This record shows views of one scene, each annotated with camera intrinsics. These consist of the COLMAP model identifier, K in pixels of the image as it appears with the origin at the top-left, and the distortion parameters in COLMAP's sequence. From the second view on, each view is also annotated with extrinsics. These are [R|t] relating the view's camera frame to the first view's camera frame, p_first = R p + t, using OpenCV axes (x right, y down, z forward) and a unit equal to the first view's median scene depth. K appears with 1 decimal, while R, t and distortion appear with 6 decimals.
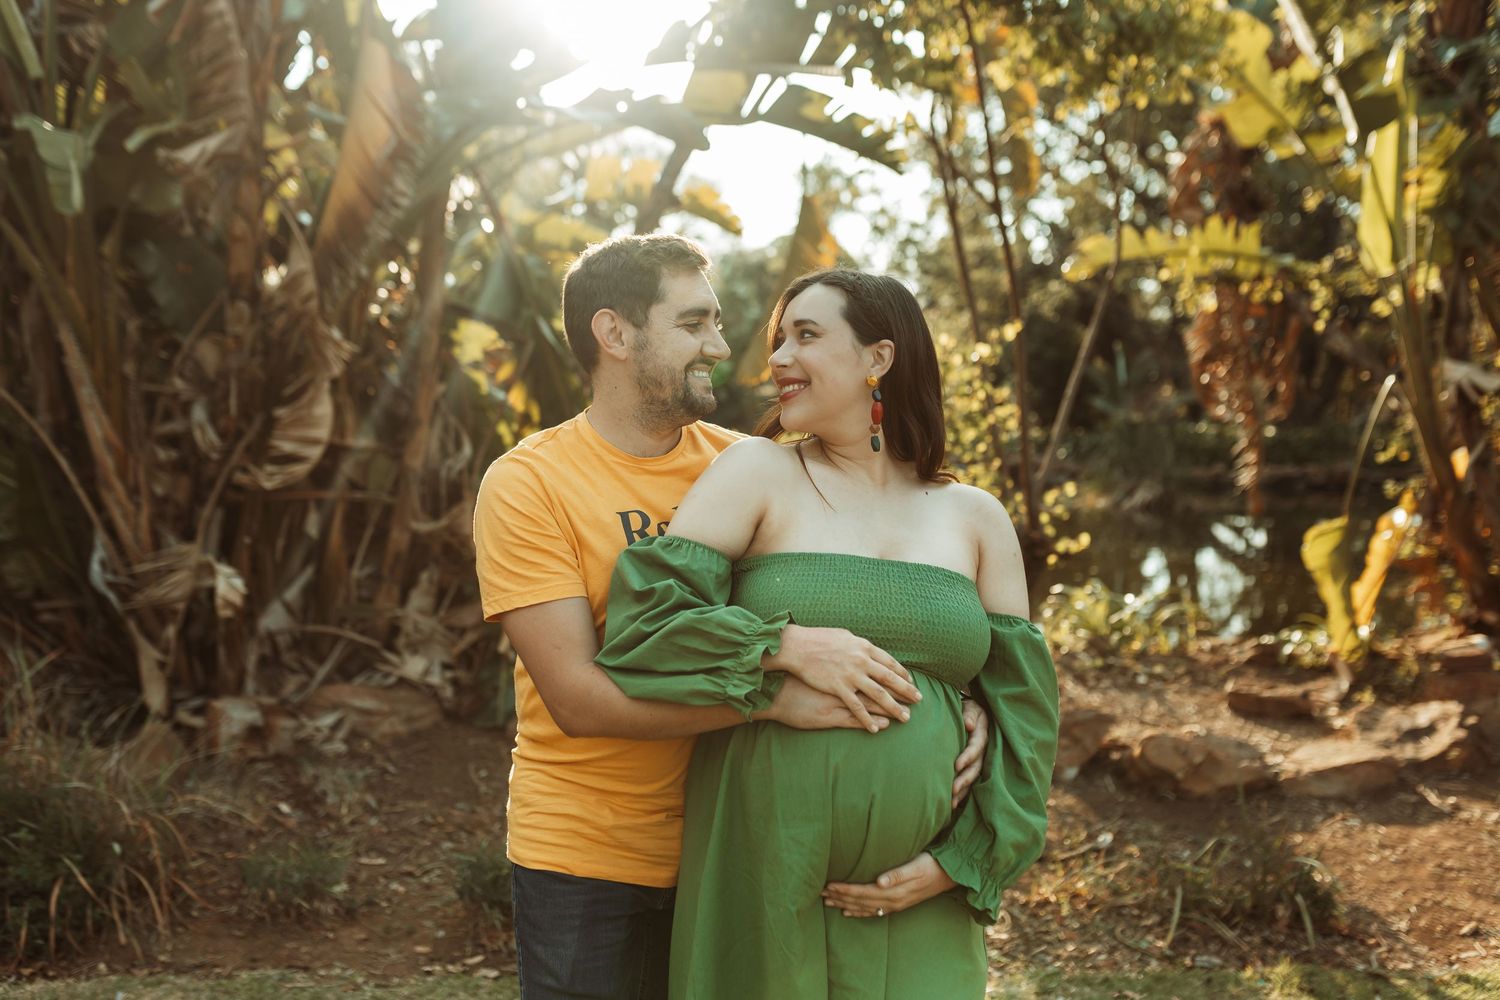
lens RADIAL K [[1529.9, 0, 760.3], [0, 1529.9, 488.5], [0, 0, 1]] dist [0.034706, 0.000000]
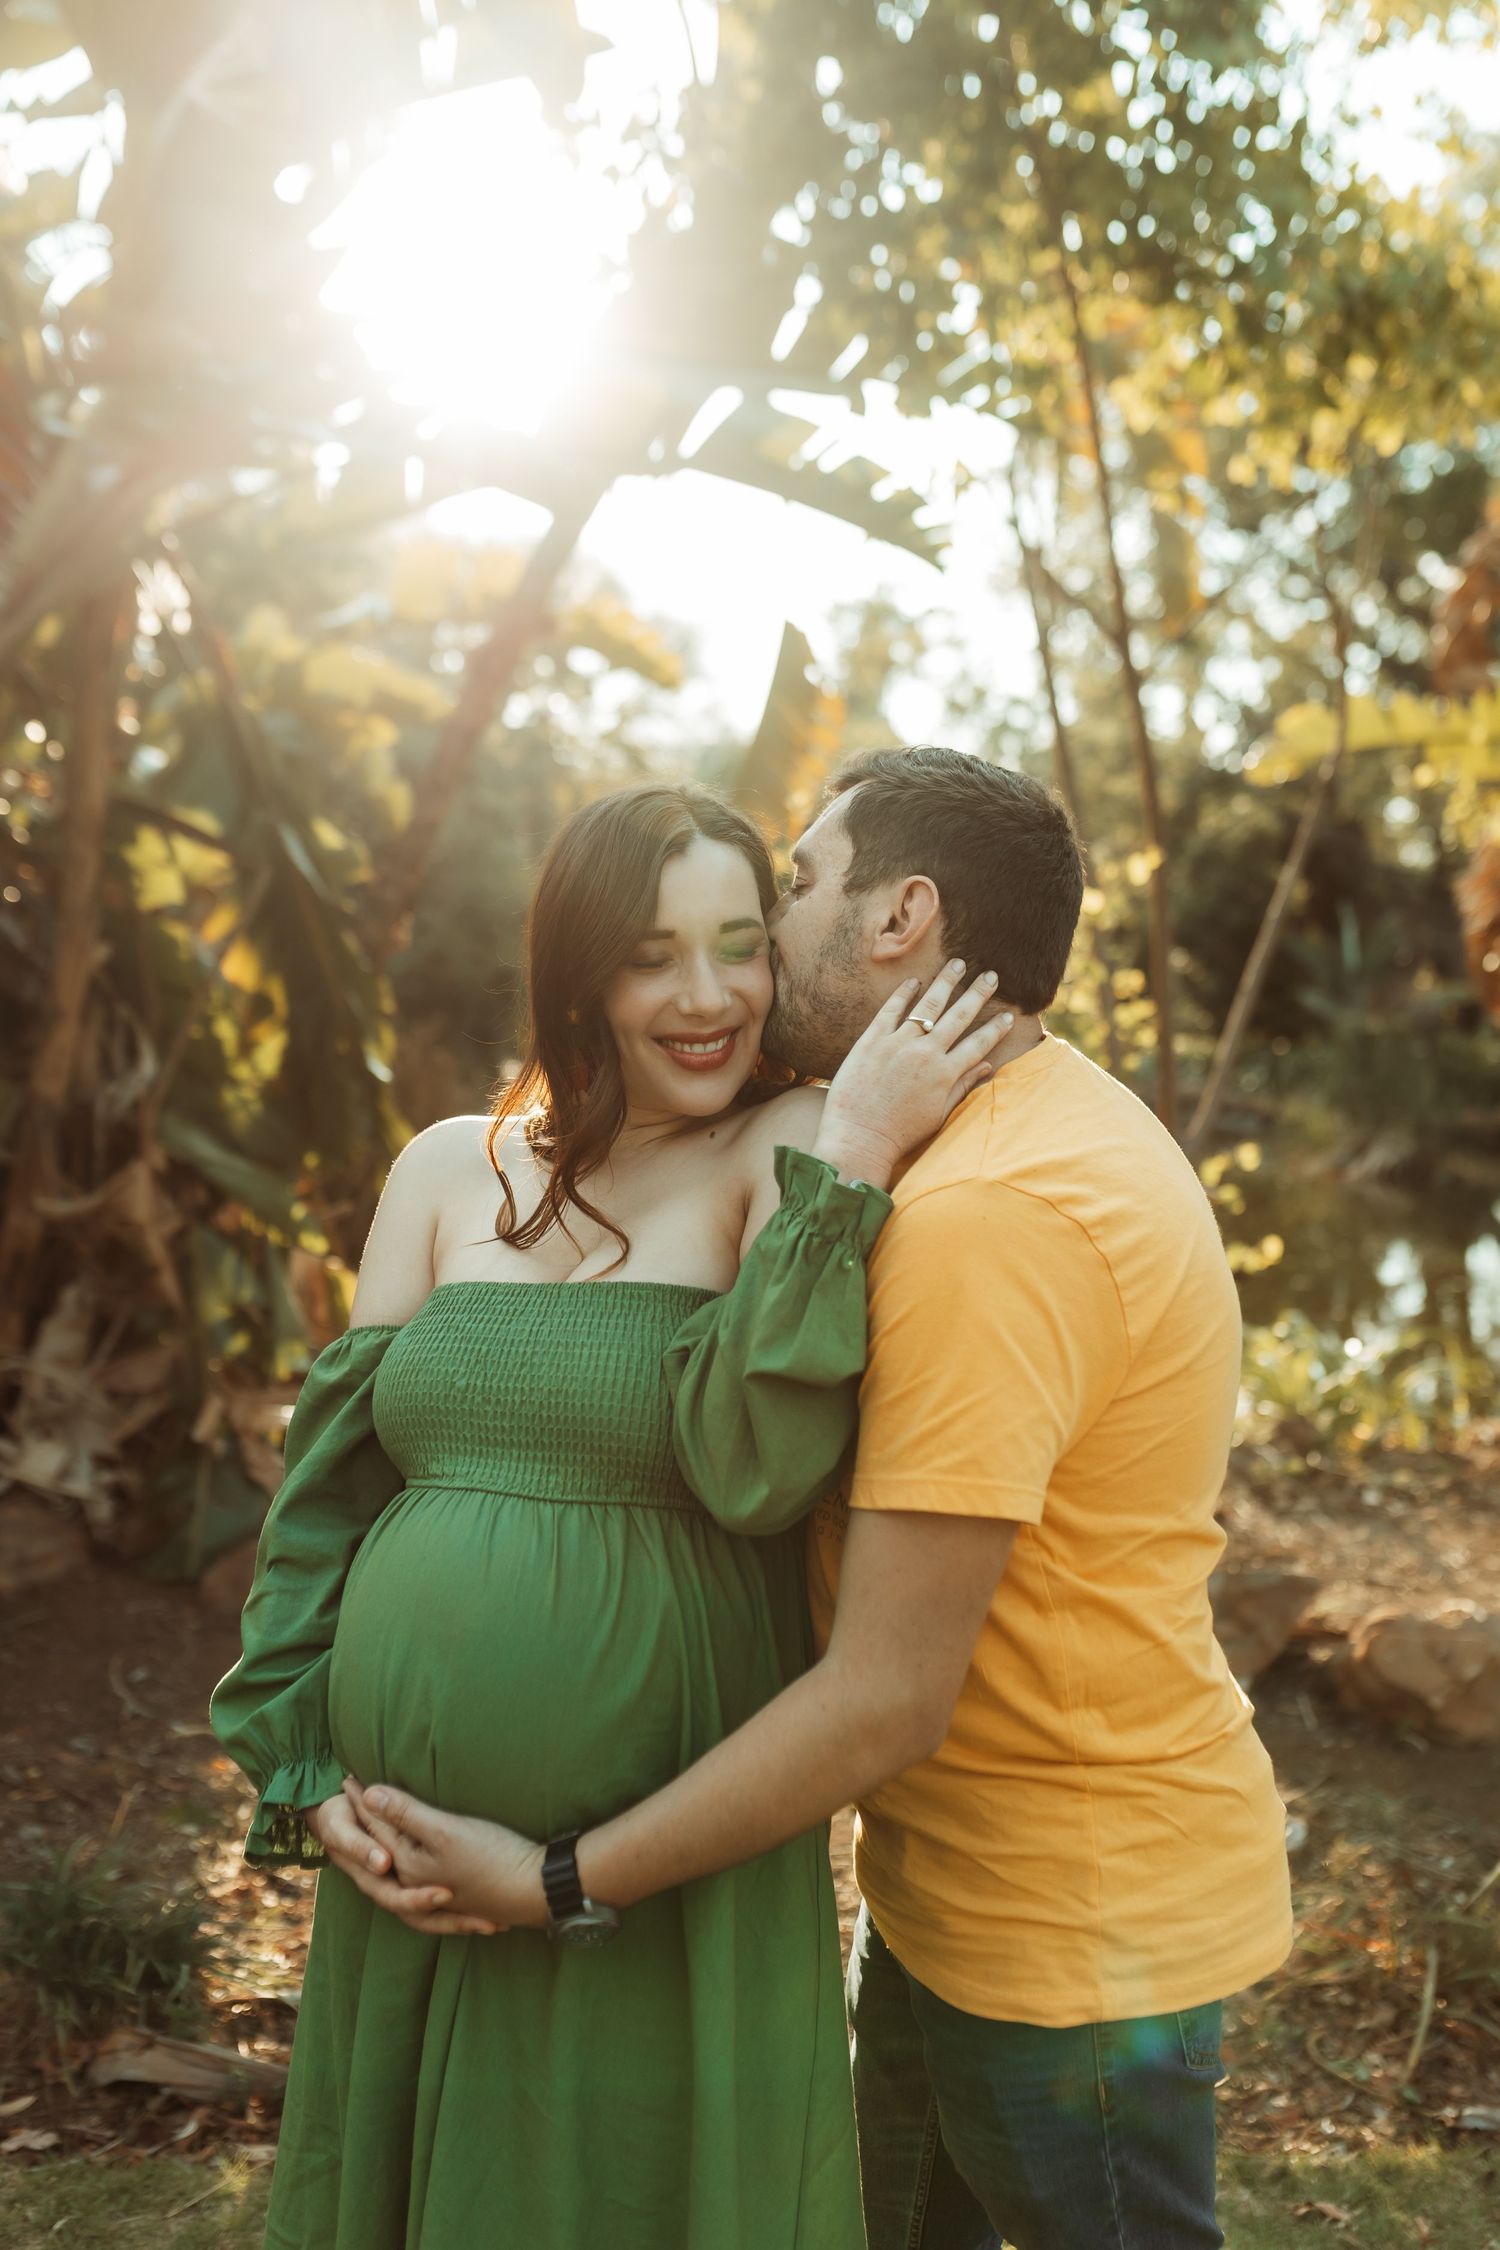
lens RADIAL K [[2467.1, 0, 805.2], [0, 2467.1, 1126.8], [0, 0, 1]] dist [0.017332, 0.000000]
pose [[0.999736, 0.017720, 0.014617, 0.033331], [-0.017716, 0.999843, -0.000392, -0.008308], [-0.014621, 0.000133, 0.999893, 0.128137]]
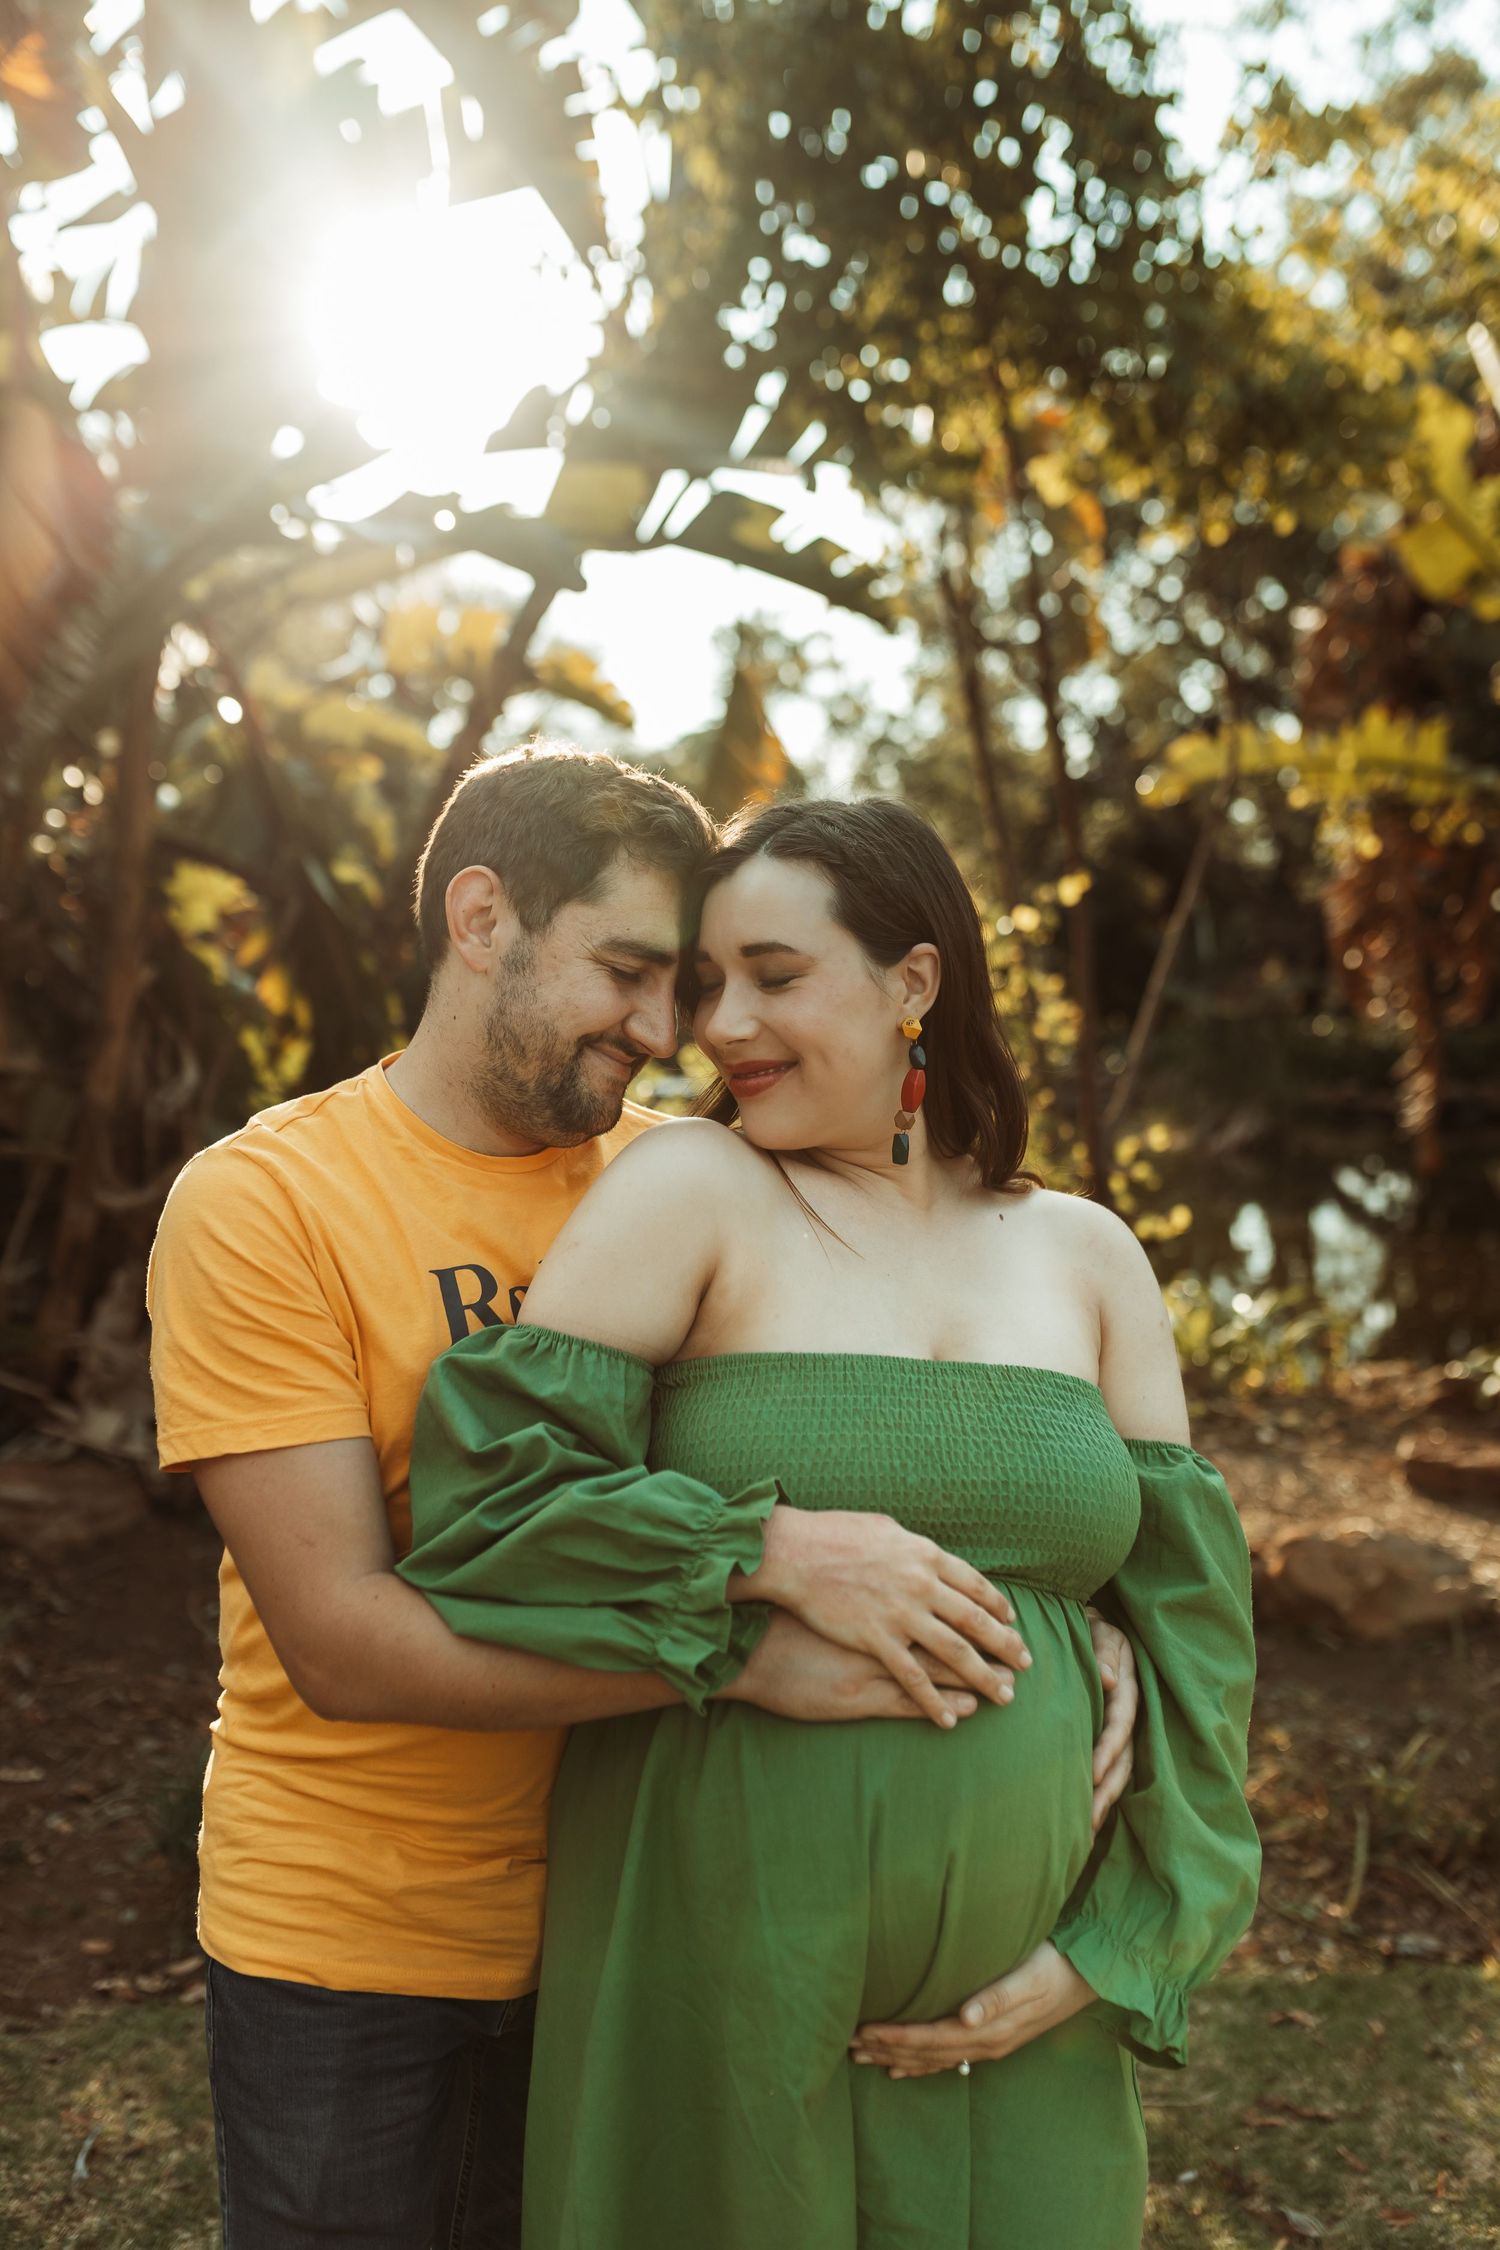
lens RADIAL K [[2294.9, 0, 763.9], [0, 2294.9, 1104.9], [0, 0, 1]] dist [0.034706, 0.000000]
pose [[0.998868, 0.001819, 0.047524, -0.005653], [-0.001705, 0.999996, -0.002450, -0.012334], [-0.047528, 0.002366, 0.998867, 0.071778]]
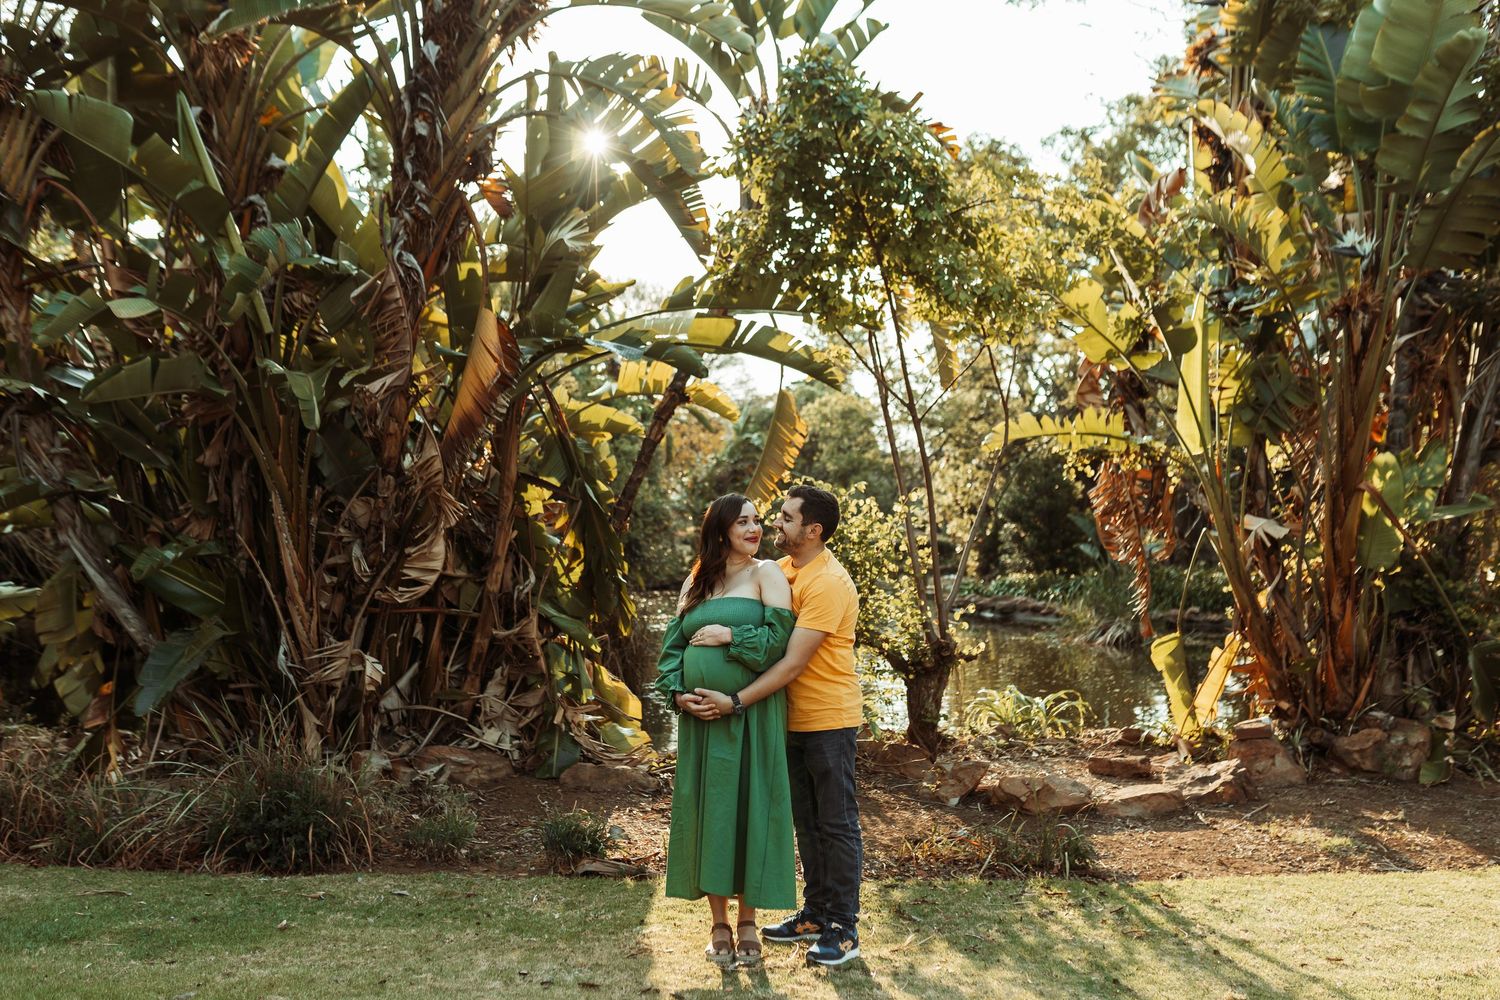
lens RADIAL K [[1529.9, 0, 796.9], [0, 1529.9, 489.4], [0, 0, 1]] dist [0.034706, 0.000000]
pose [[0.999967, 0.002151, 0.007858, 0.040476], [-0.001385, 0.995368, -0.096130, 0.030083], [-0.008028, 0.096116, 0.995338, -0.427617]]
